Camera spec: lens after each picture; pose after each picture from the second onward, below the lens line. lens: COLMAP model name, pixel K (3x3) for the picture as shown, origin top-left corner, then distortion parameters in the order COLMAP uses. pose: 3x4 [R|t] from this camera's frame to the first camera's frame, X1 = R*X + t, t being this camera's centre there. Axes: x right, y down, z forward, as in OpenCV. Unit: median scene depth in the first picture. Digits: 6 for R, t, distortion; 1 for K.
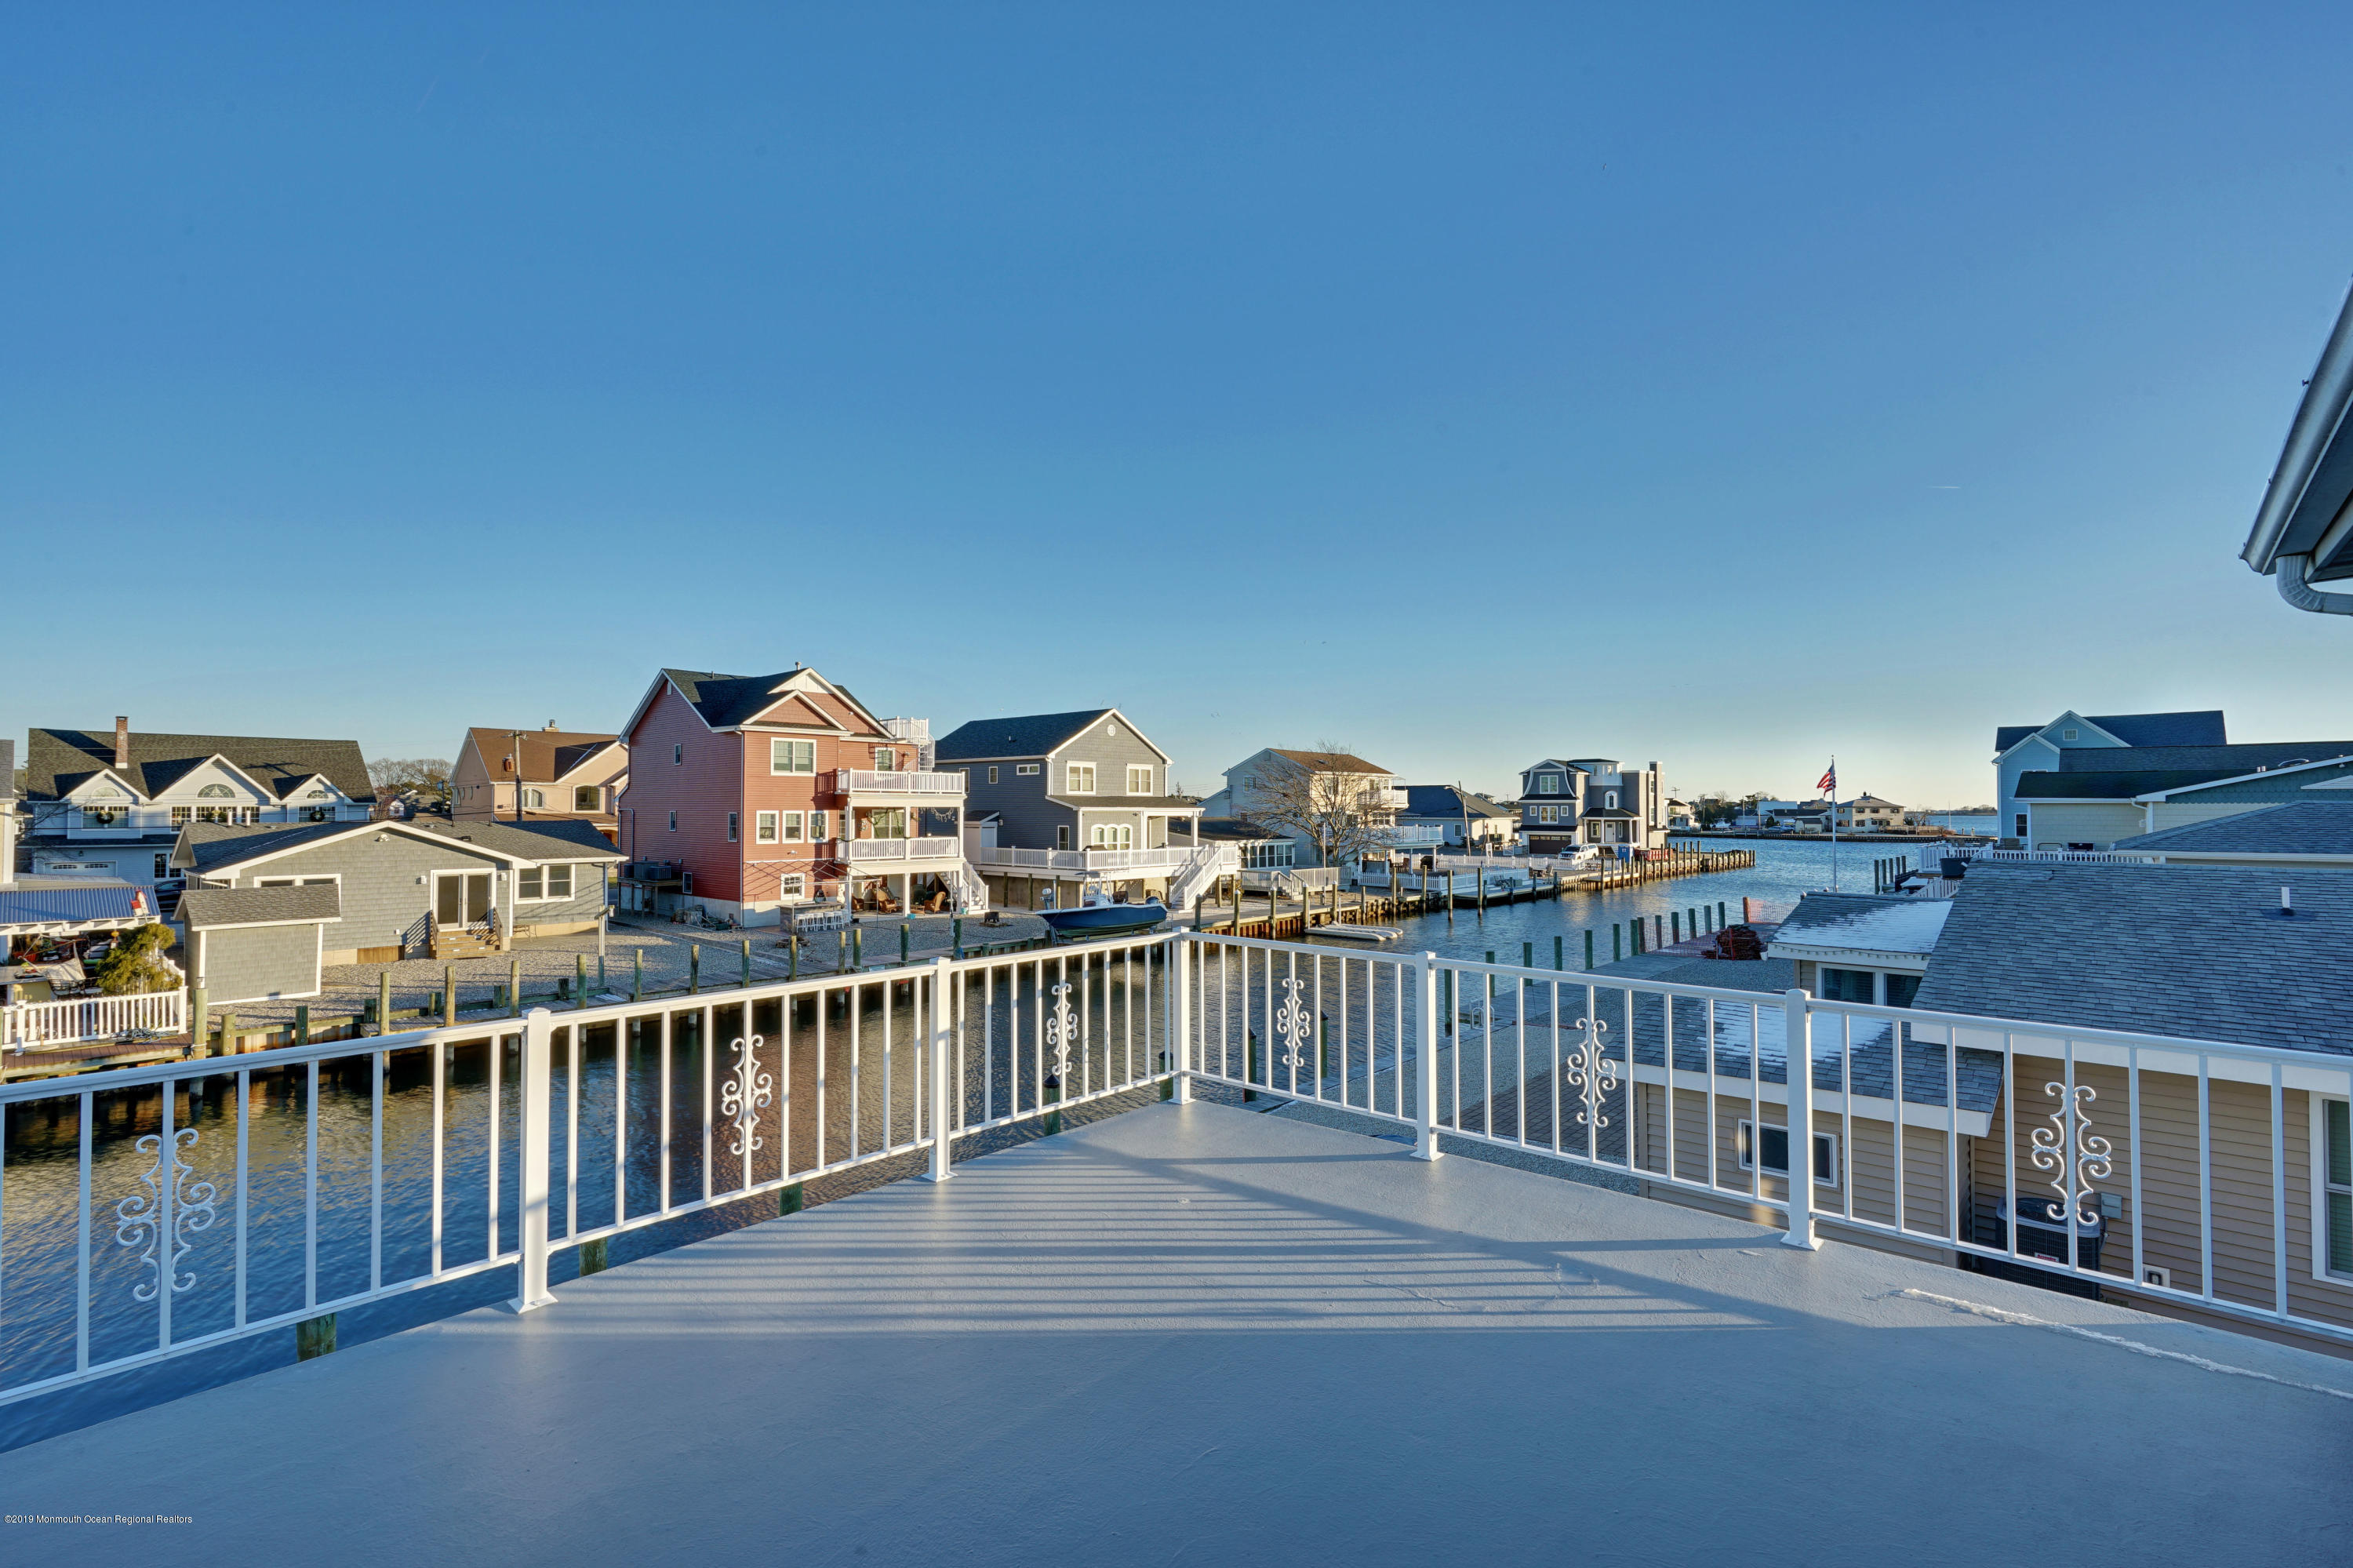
lens RADIAL K [[1058.0, 0, 1172.3], [0, 1058.0, 788.0], [0, 0, 1]] dist [-0.003508, 0.000485]
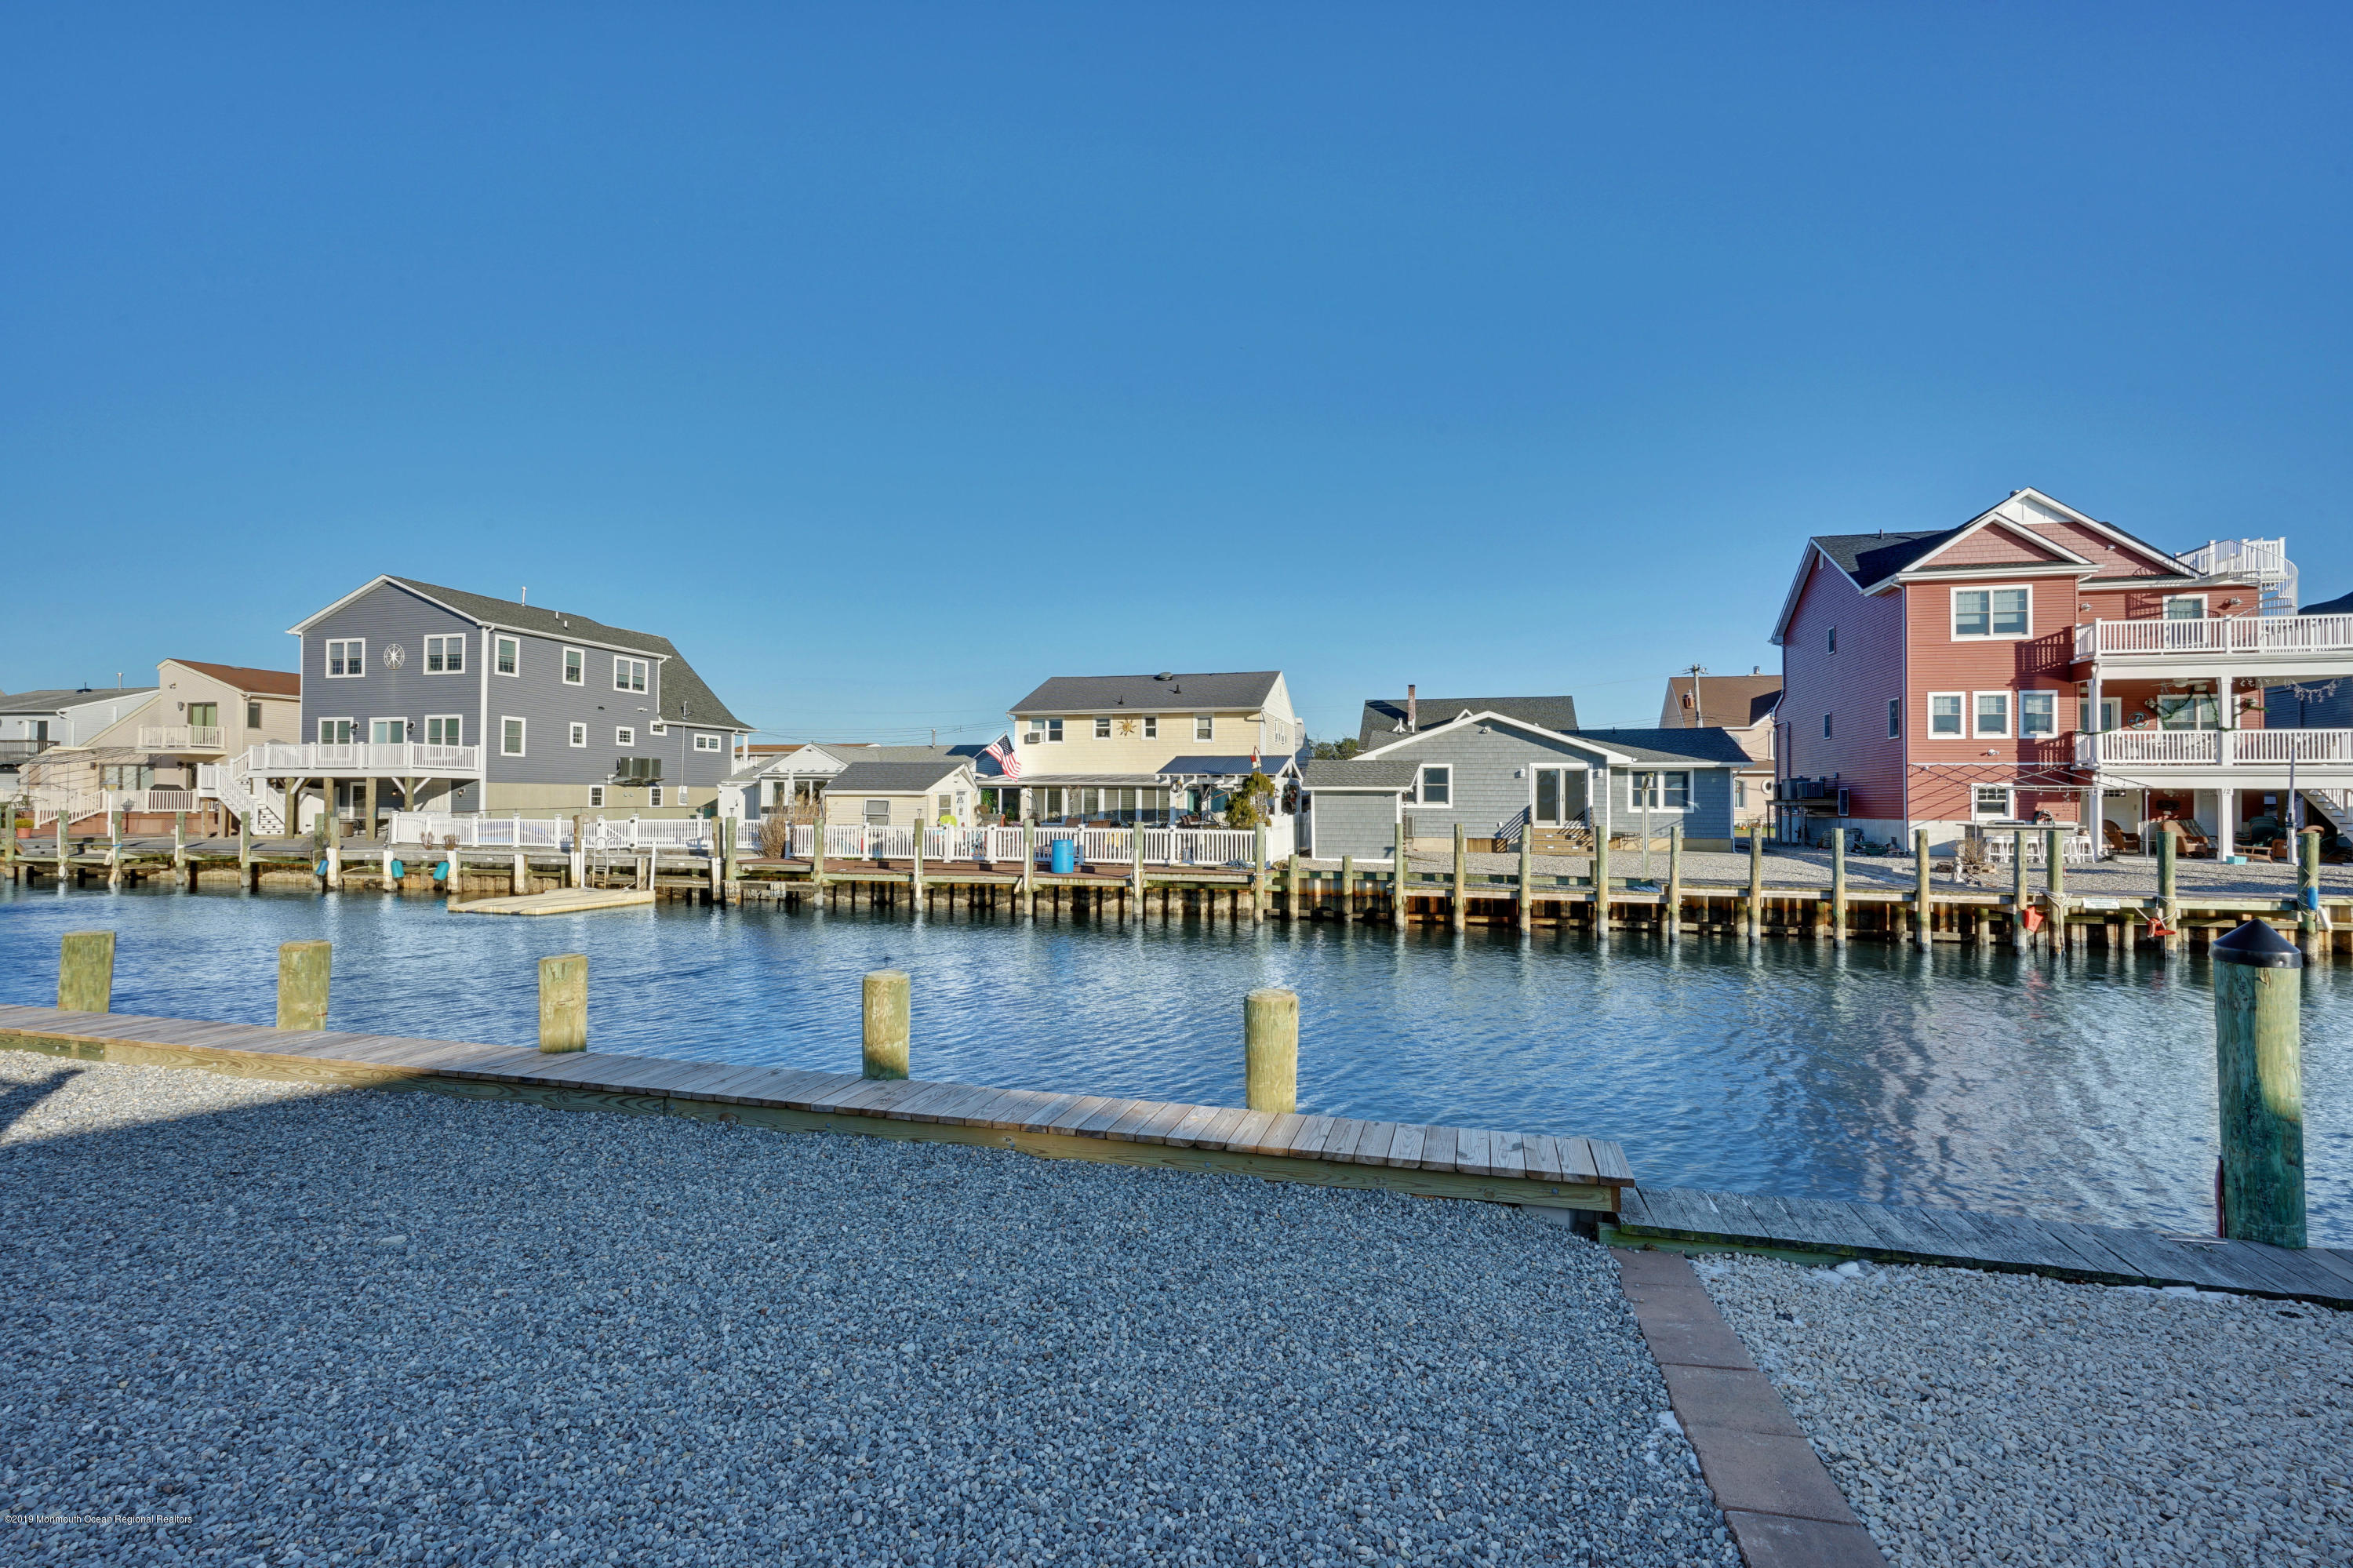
lens RADIAL K [[1061.4, 0, 1176.5], [0, 1061.4, 784.0], [0, 0, 1]] dist [0.003215, 0.000881]
pose [[0.462469, -0.015798, -0.886495, 0.007730], [0.011037, 0.999866, -0.012060, 0.083205], [0.886567, -0.004207, 0.462581, 0.209875]]
